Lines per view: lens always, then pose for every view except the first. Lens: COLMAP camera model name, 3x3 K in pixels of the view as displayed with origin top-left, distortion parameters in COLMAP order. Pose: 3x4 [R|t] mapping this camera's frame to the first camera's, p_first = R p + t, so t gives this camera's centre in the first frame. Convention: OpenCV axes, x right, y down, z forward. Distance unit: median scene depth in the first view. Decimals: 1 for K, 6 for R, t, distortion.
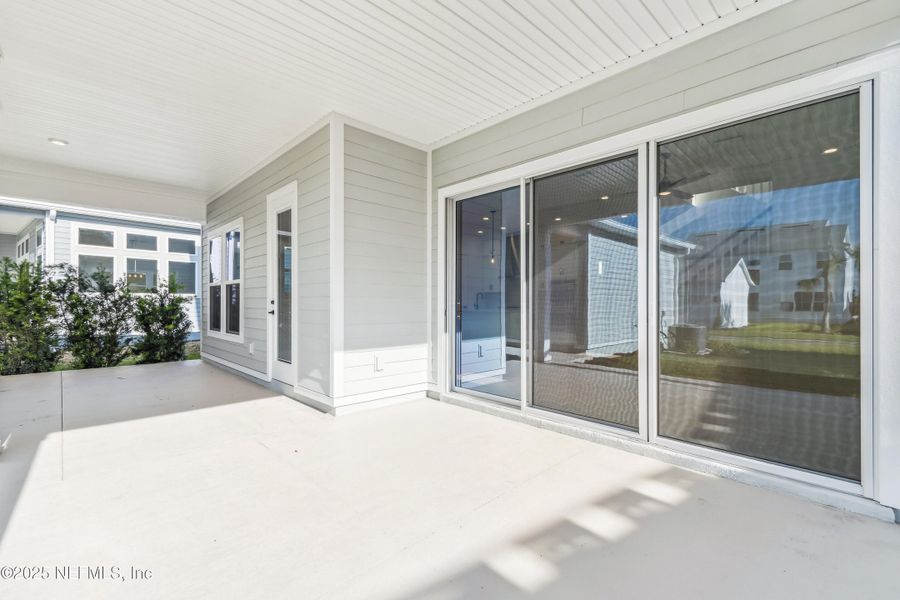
lens RADIAL K [[405.1, 0, 450.0], [0, 405.1, 300.0], [0, 0, 1]] dist [0.001129, 0.000155]
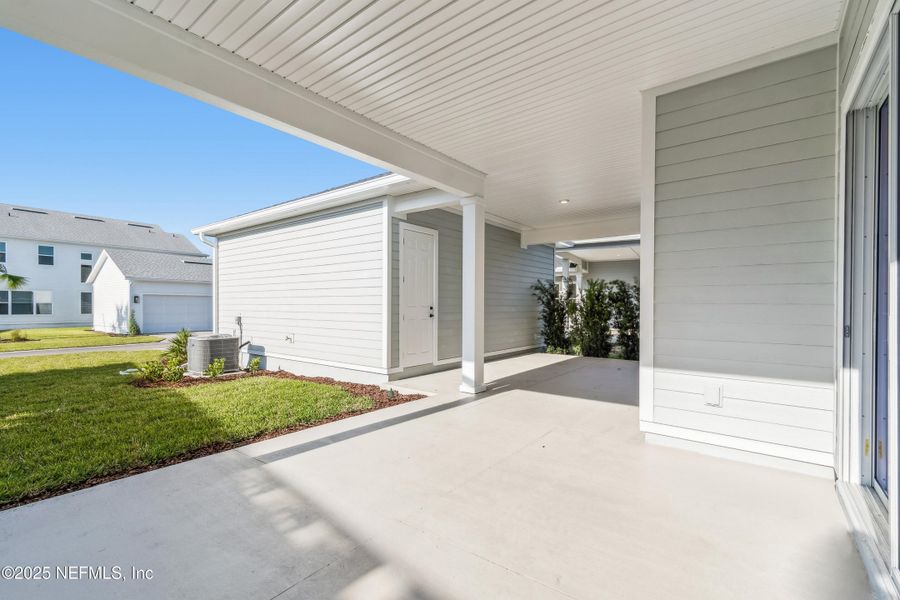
lens RADIAL K [[399.3, 0, 450.9], [0, 399.3, 313.5], [0, 0, 1]] dist [0.010835, 0.000028]
pose [[0.144887, 0.004918, -0.989436, 0.265152], [0.013847, 0.999880, 0.006998, 0.004319], [0.989351, -0.014714, 0.144802, 0.227374]]
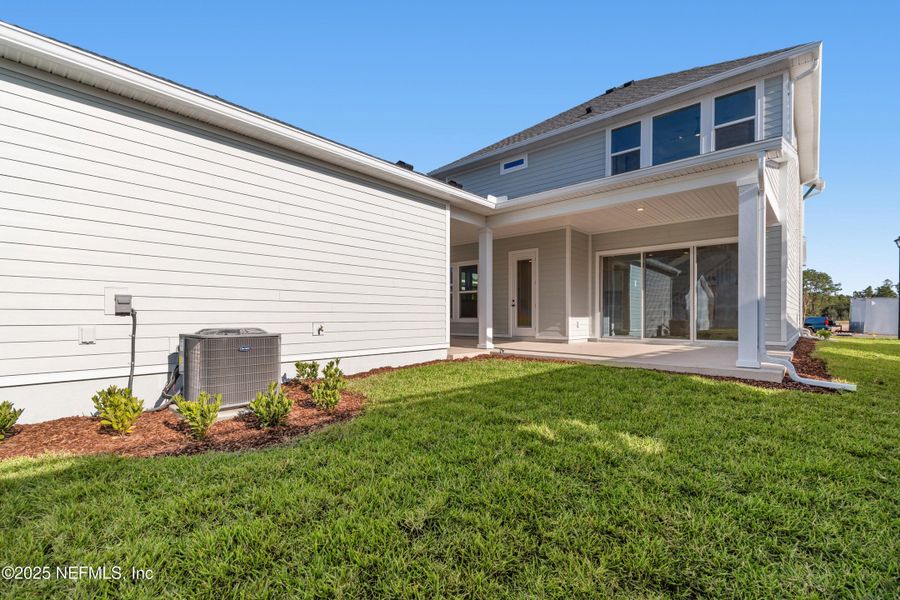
lens RADIAL K [[399.3, 0, 450.9], [0, 399.3, 313.5], [0, 0, 1]] dist [0.010835, 0.000028]
pose [[0.996959, -0.005891, 0.077703, -1.055875], [0.004831, 0.999893, 0.013829, 0.047972], [-0.077777, -0.013412, 0.996881, -1.261782]]
